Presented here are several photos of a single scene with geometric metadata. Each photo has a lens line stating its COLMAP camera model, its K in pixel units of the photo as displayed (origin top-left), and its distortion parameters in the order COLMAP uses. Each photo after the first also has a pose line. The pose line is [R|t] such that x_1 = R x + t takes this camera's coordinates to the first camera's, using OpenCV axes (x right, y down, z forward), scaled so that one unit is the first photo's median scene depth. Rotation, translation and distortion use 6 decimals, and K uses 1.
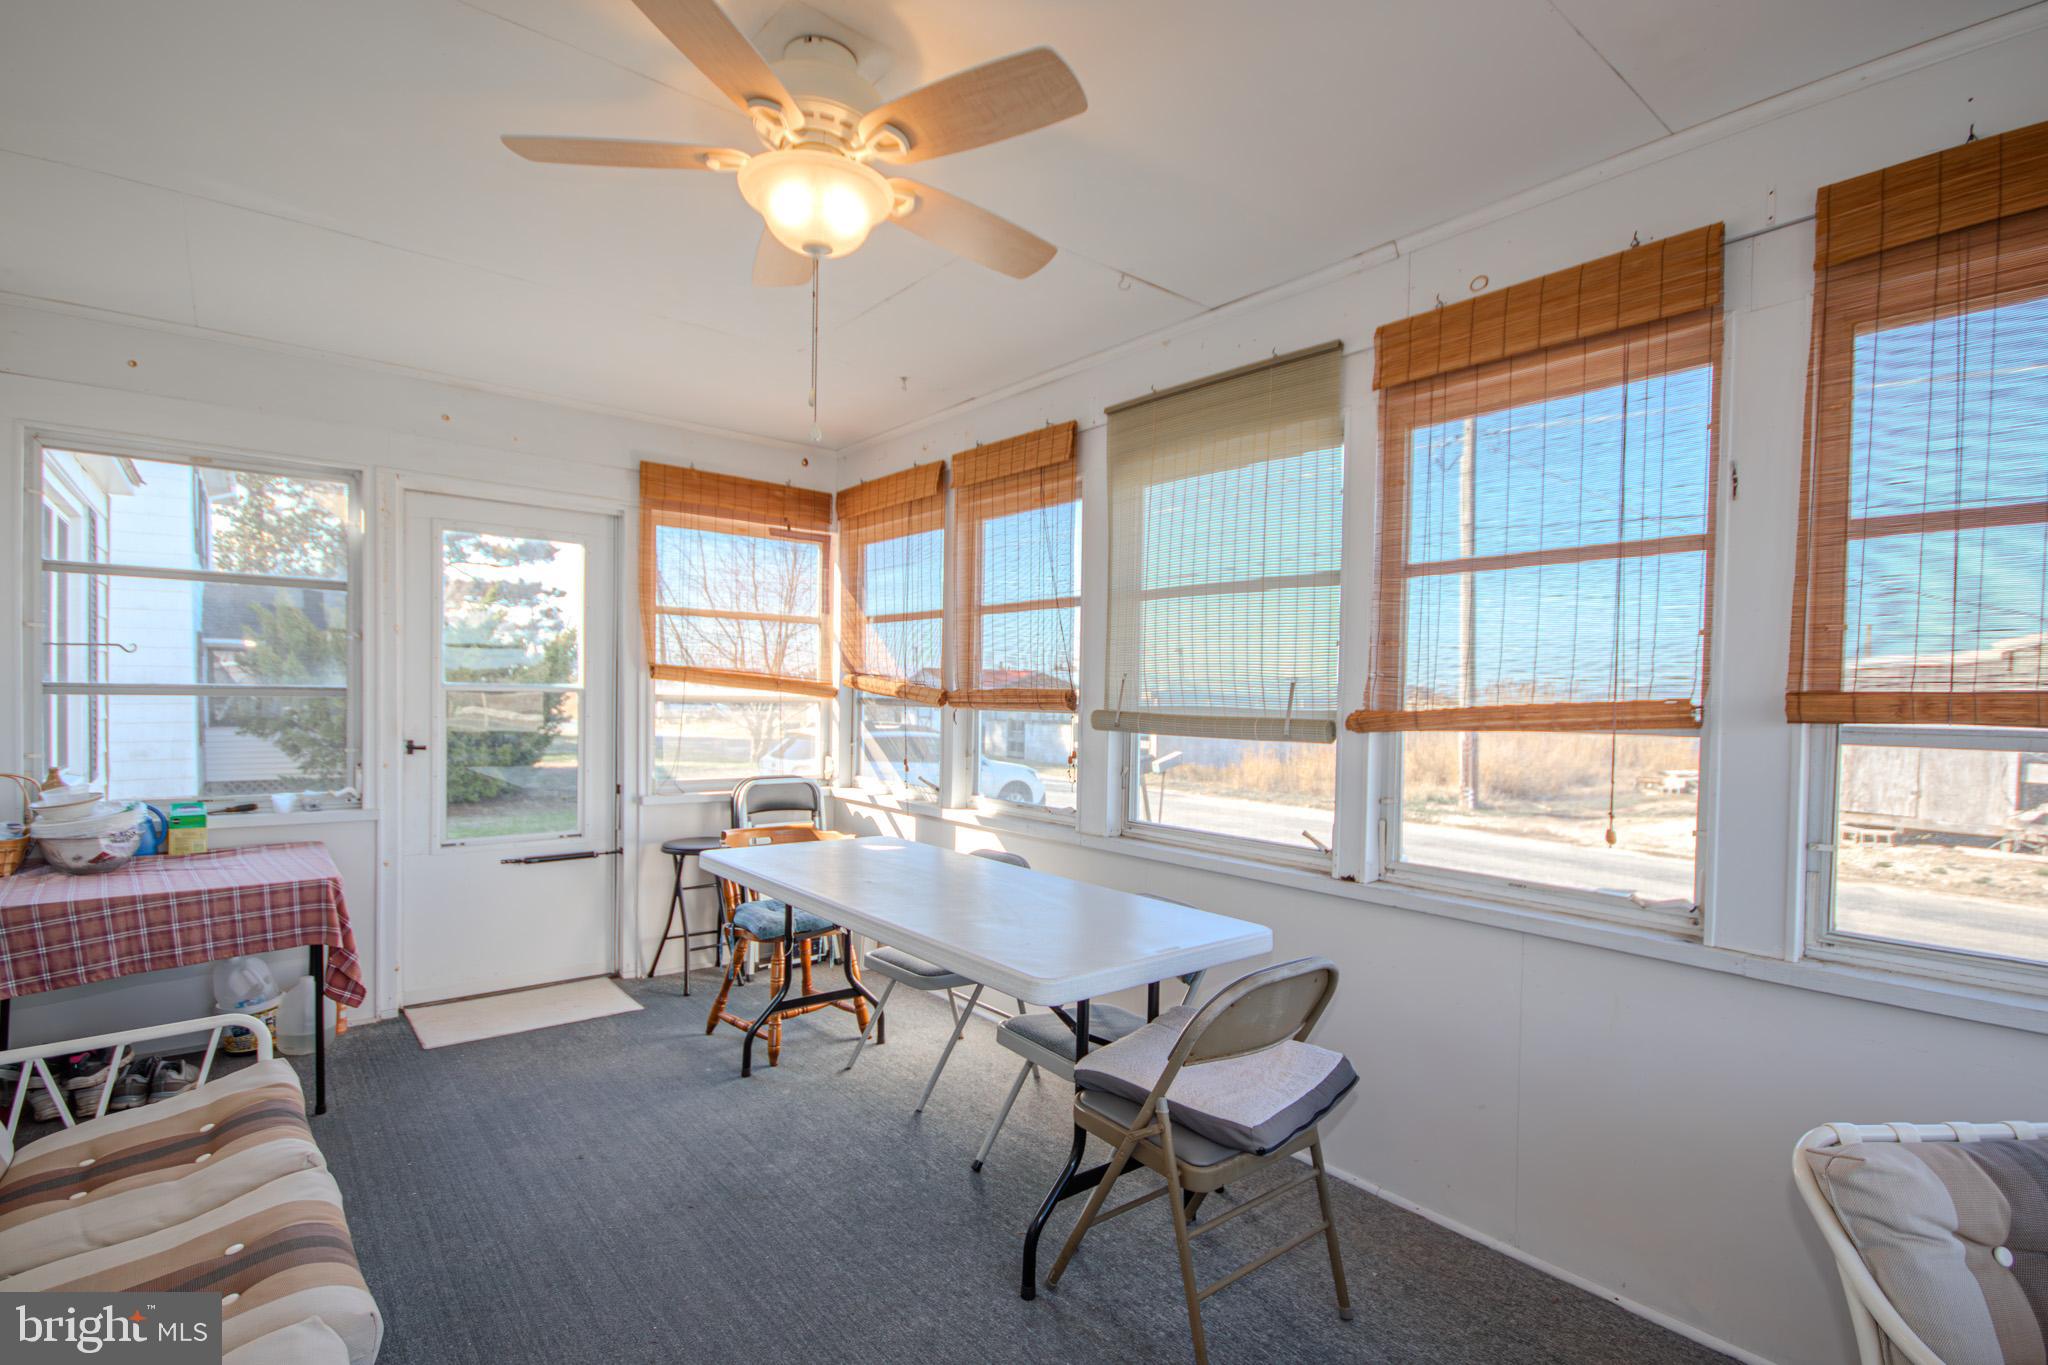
lens RADIAL K [[958.0, 0, 1027.5], [0, 958.0, 695.7], [0, 0, 1]] dist [-0.000126, -0.004687]
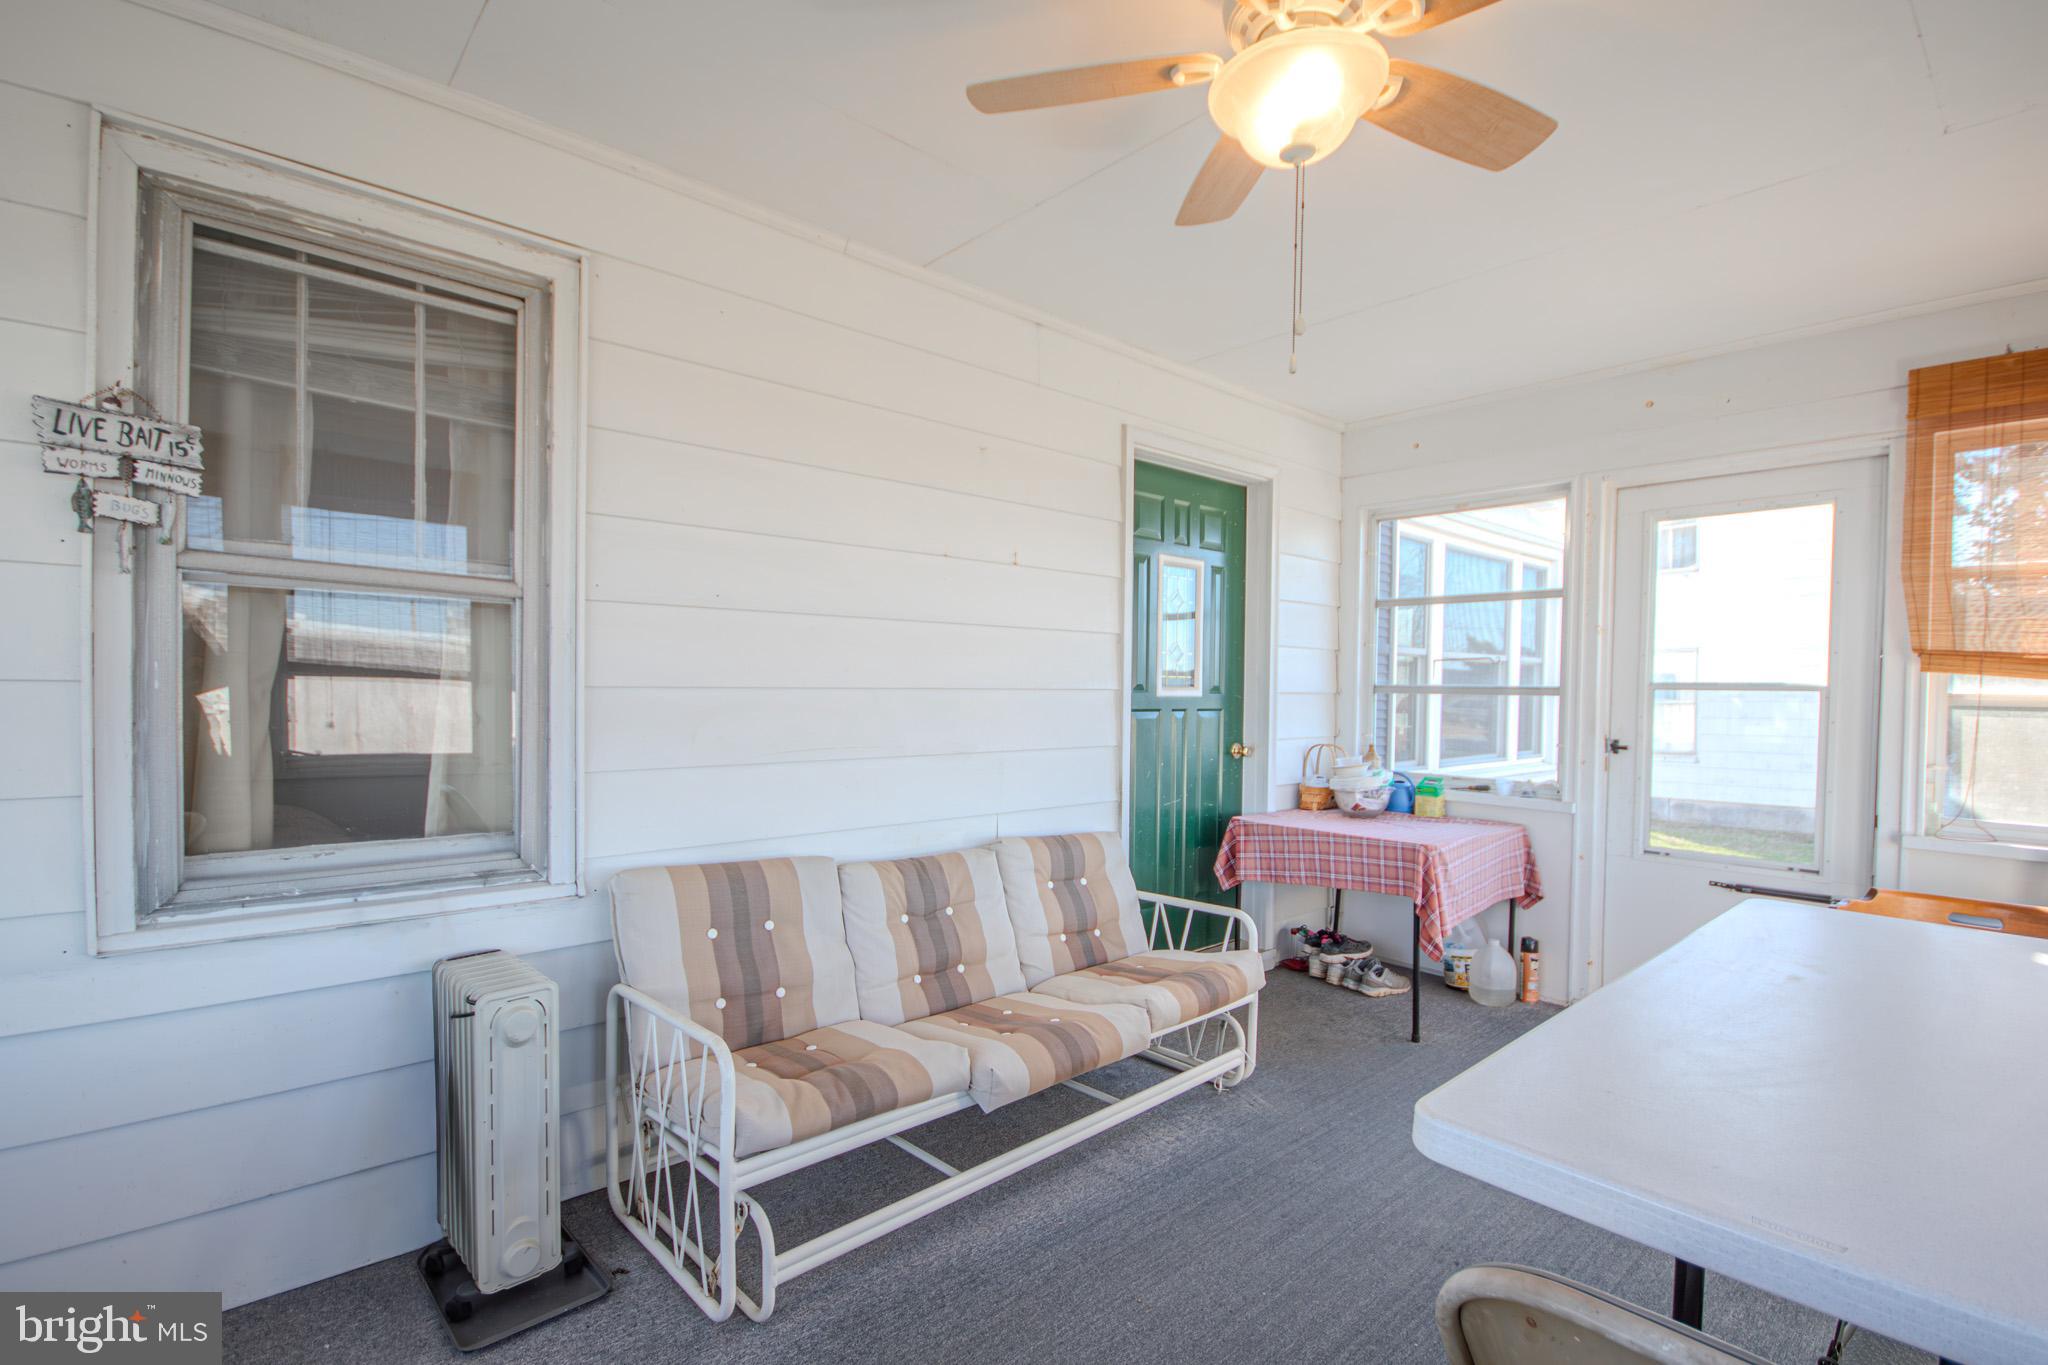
lens RADIAL K [[958.0, 0, 1027.4], [0, 958.0, 688.5], [0, 0, 1]] dist [-0.000126, -0.004687]
pose [[0.032898, -0.010328, -0.999405, 0.380878], [-0.011639, 0.999875, -0.010716, 0.013360], [0.999391, 0.011985, 0.032773, 0.408818]]
